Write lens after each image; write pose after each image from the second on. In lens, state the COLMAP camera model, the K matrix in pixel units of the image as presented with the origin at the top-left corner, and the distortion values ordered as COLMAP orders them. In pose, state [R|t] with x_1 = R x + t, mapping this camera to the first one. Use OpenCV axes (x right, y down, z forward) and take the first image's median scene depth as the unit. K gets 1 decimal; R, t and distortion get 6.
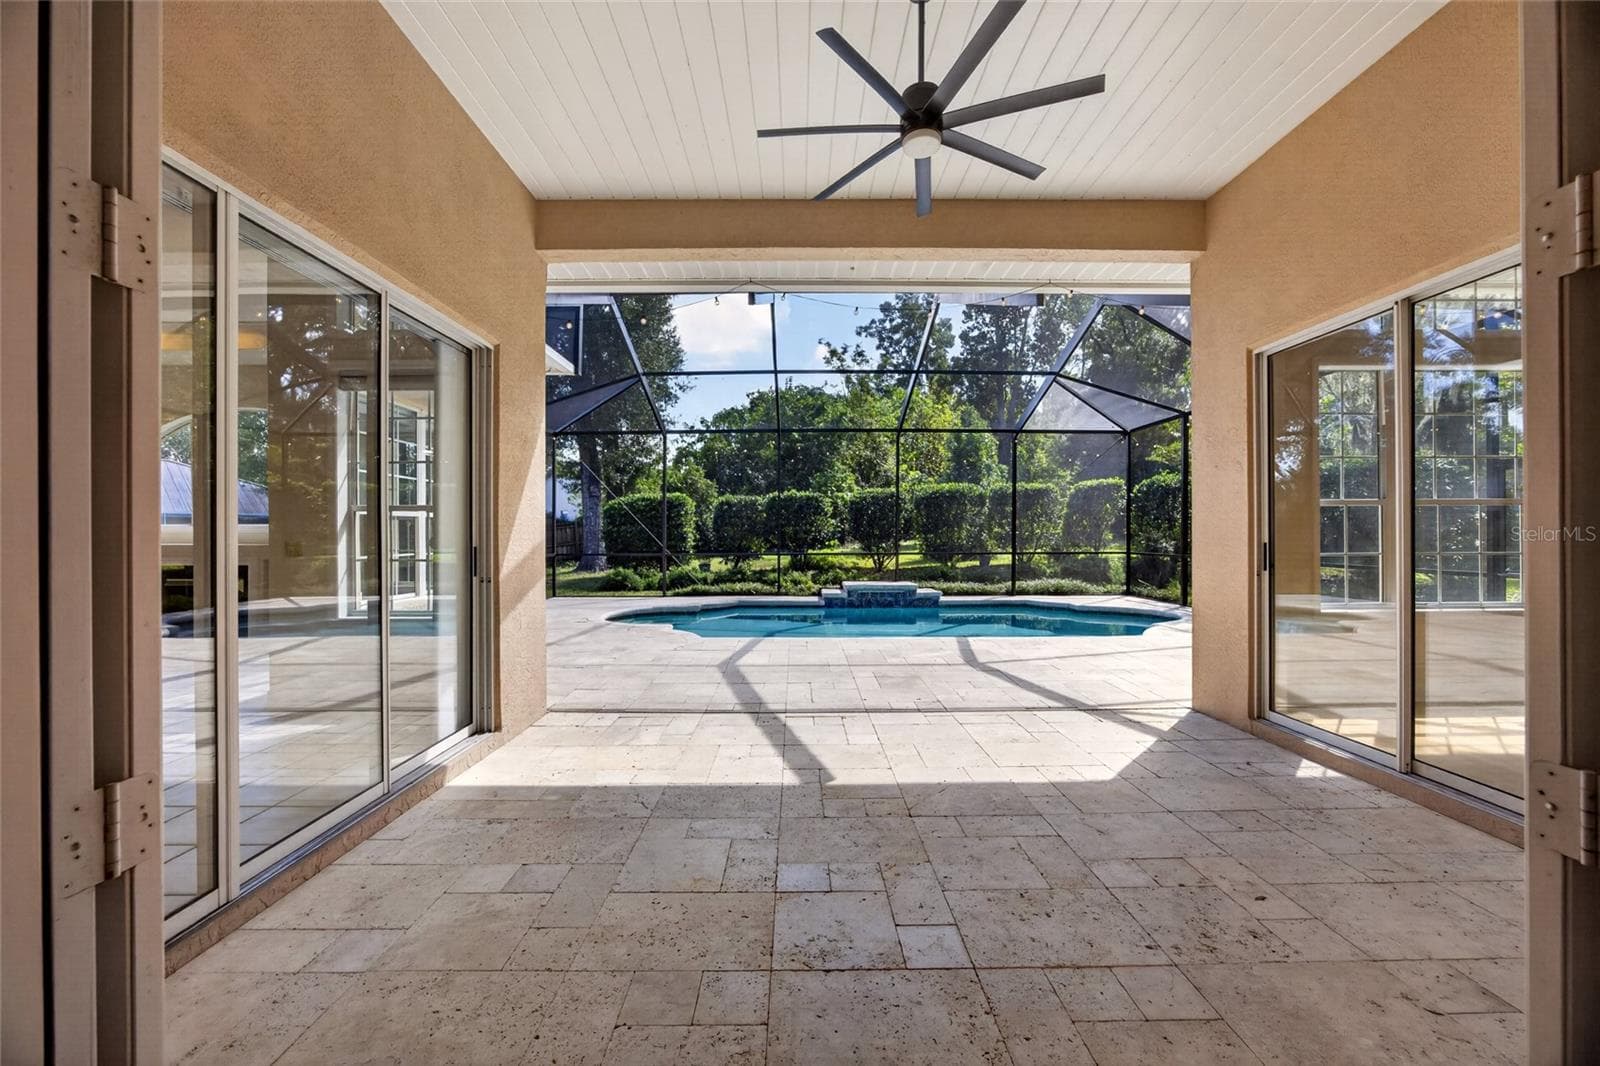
lens RADIAL K [[616.7, 0, 794.0], [0, 616.7, 532.0], [0, 0, 1]] dist [-0.000713, 0.000355]
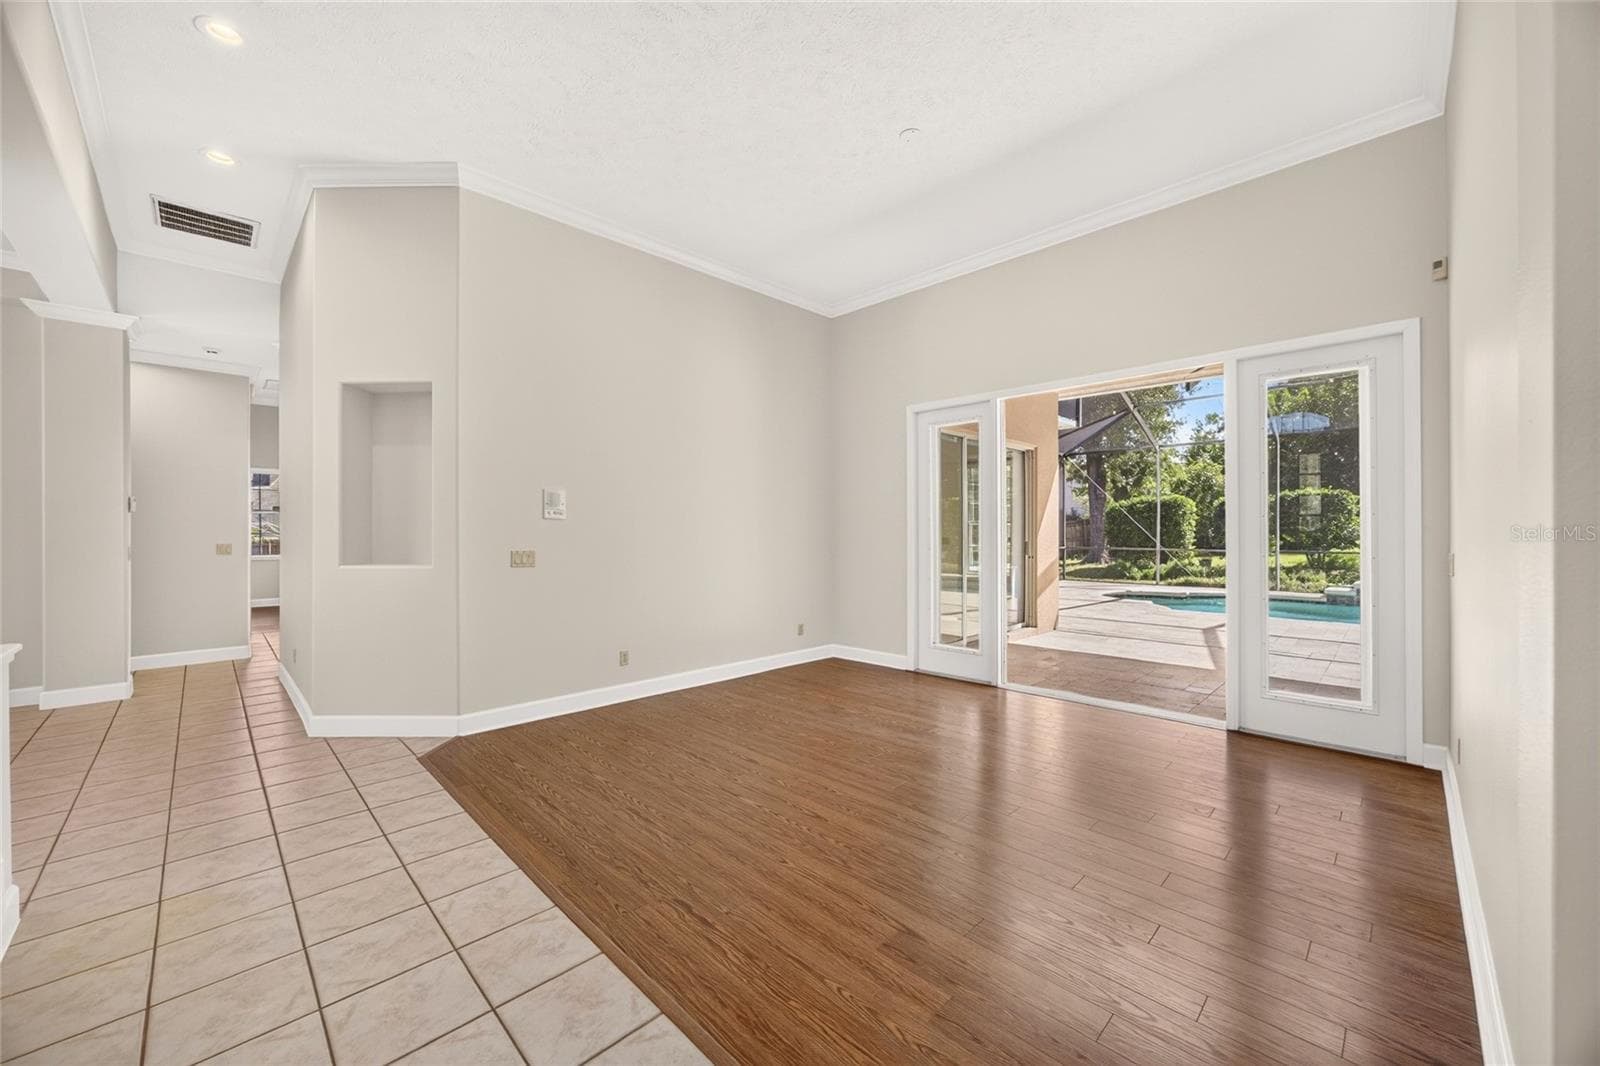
lens RADIAL K [[616.7, 0, 794.0], [0, 616.7, 532.0], [0, 0, 1]] dist [-0.000713, 0.000355]
pose [[0.707892, 0.005410, -0.706300, 0.117969], [-0.000752, 0.999976, 0.006906, -0.004582], [0.706320, -0.004358, 0.707879, -0.299547]]
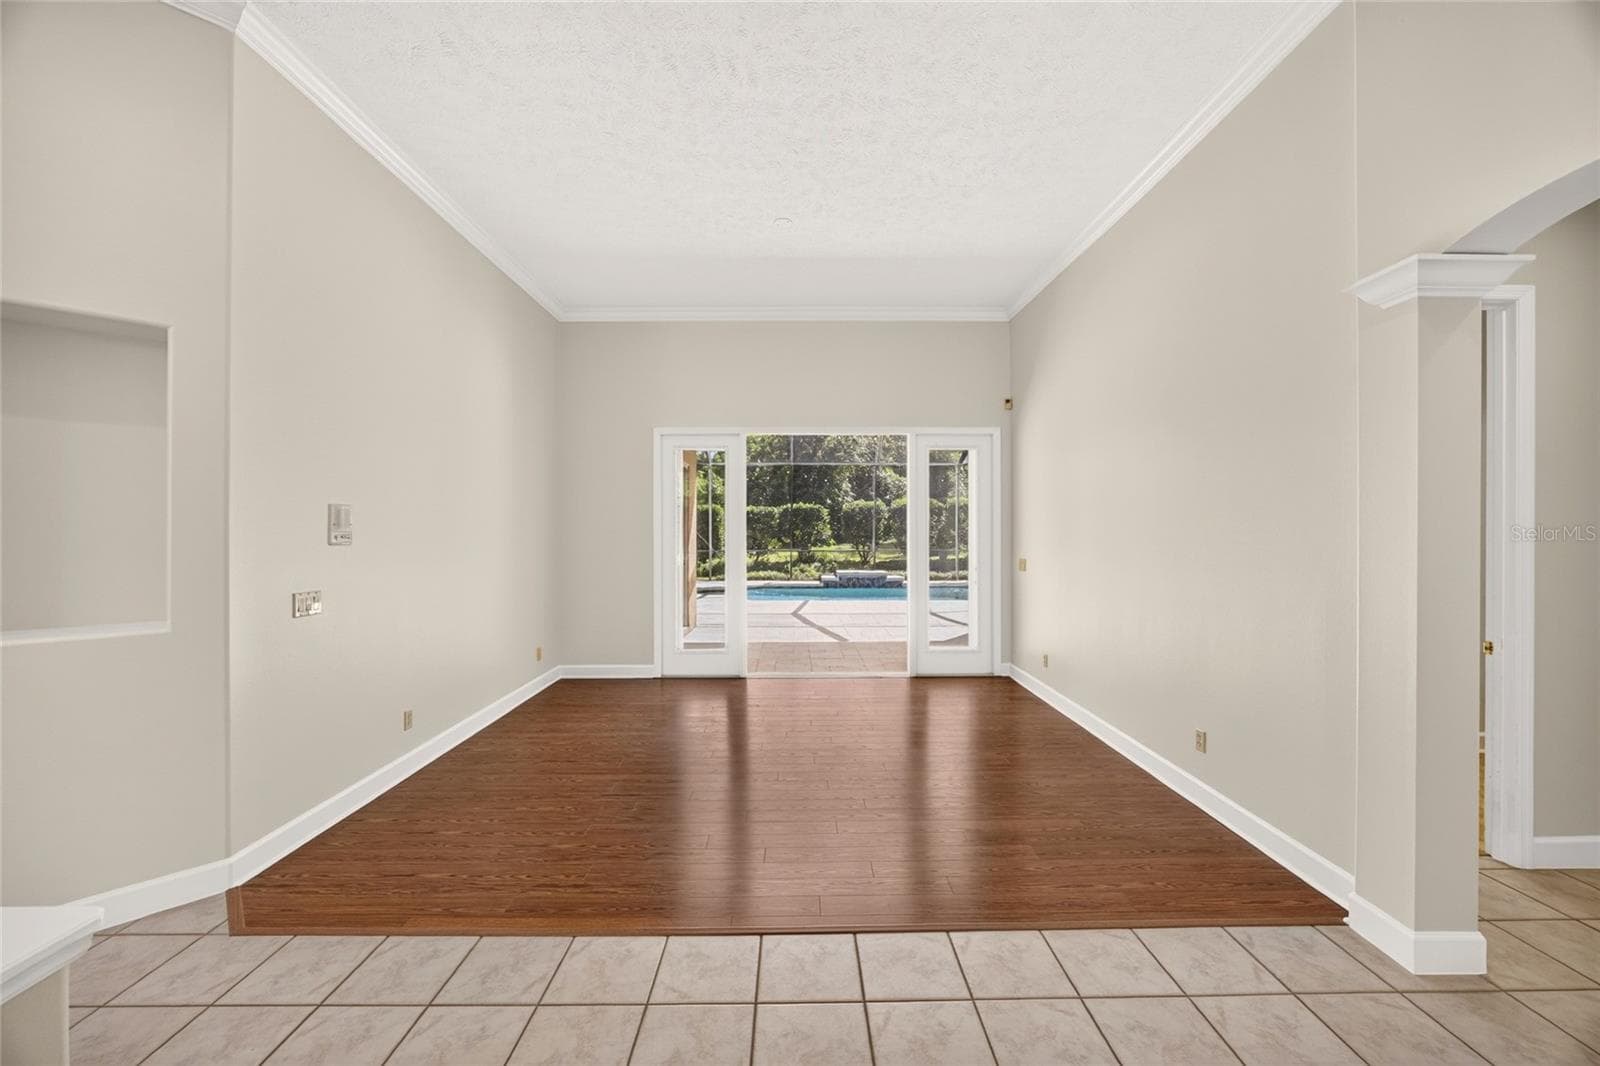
lens RADIAL K [[616.7, 0, 794.0], [0, 616.7, 532.0], [0, 0, 1]] dist [-0.000713, 0.000355]
pose [[0.999985, 0.004528, 0.003047, -0.021707], [-0.004547, 0.999970, 0.006265, -0.015347], [-0.003019, -0.006279, 0.999976, -0.388234]]
